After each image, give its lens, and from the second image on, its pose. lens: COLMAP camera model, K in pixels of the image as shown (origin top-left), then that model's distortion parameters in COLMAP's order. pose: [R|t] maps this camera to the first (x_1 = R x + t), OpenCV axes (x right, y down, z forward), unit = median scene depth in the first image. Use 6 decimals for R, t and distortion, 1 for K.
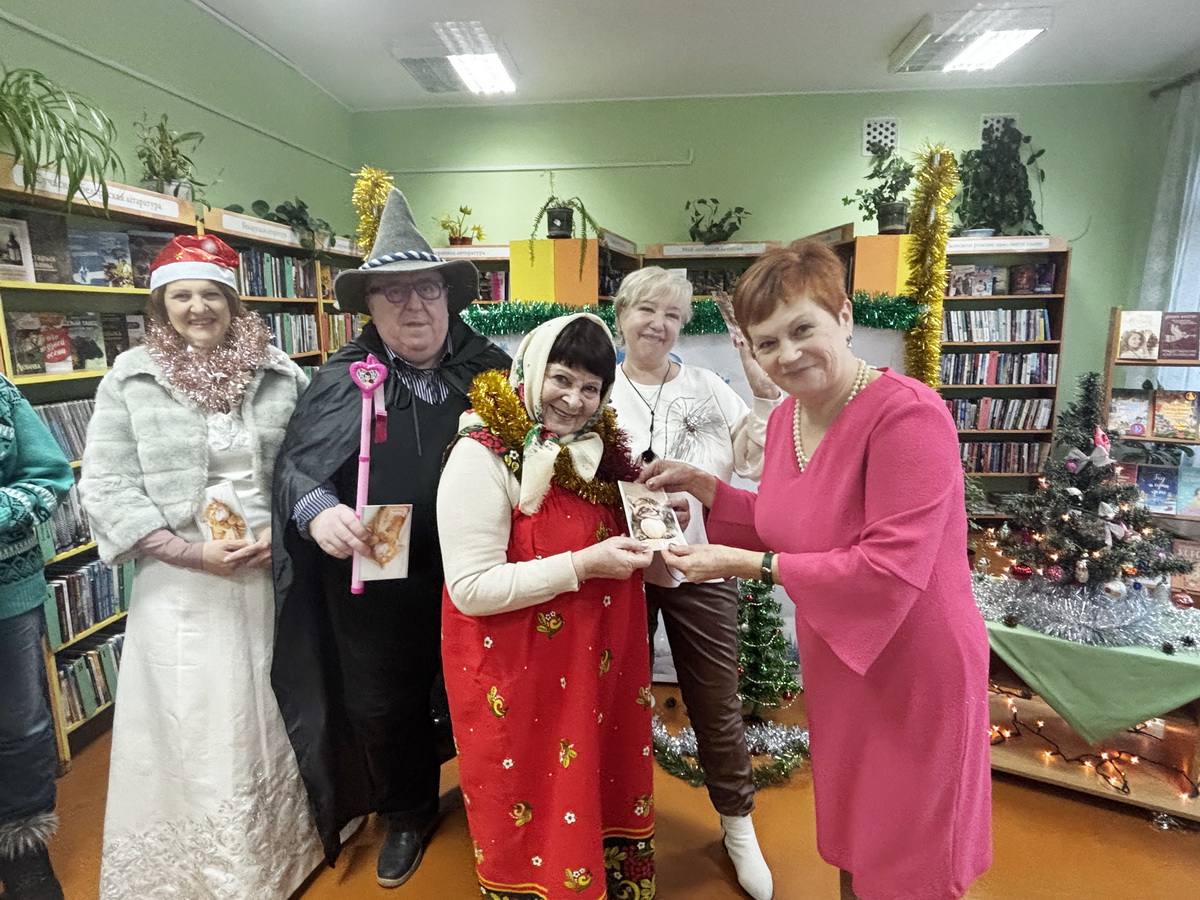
lens RADIAL K [[697.1, 0, 589.4], [0, 697.1, 449.5], [0, 0, 1]] dist [0.003070, -0.010142]
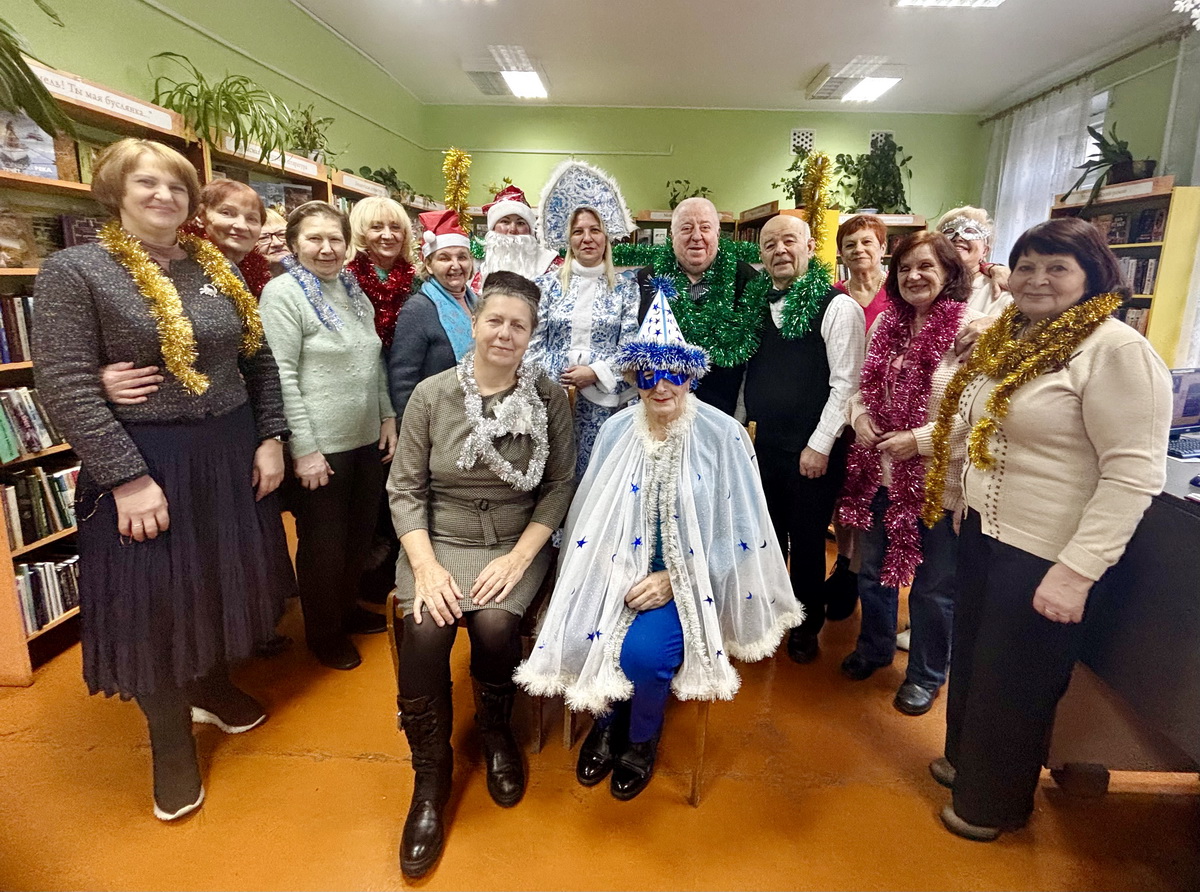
lens RADIAL K [[577.5, 0, 633.5], [0, 577.5, 373.5], [0, 0, 1]] dist [-0.000717, -0.002361]
pose [[0.996934, 0.019057, 0.075894, -0.011514], [-0.017667, 0.999665, -0.018935, 0.064201], [-0.076229, 0.017536, 0.996936, -0.172494]]
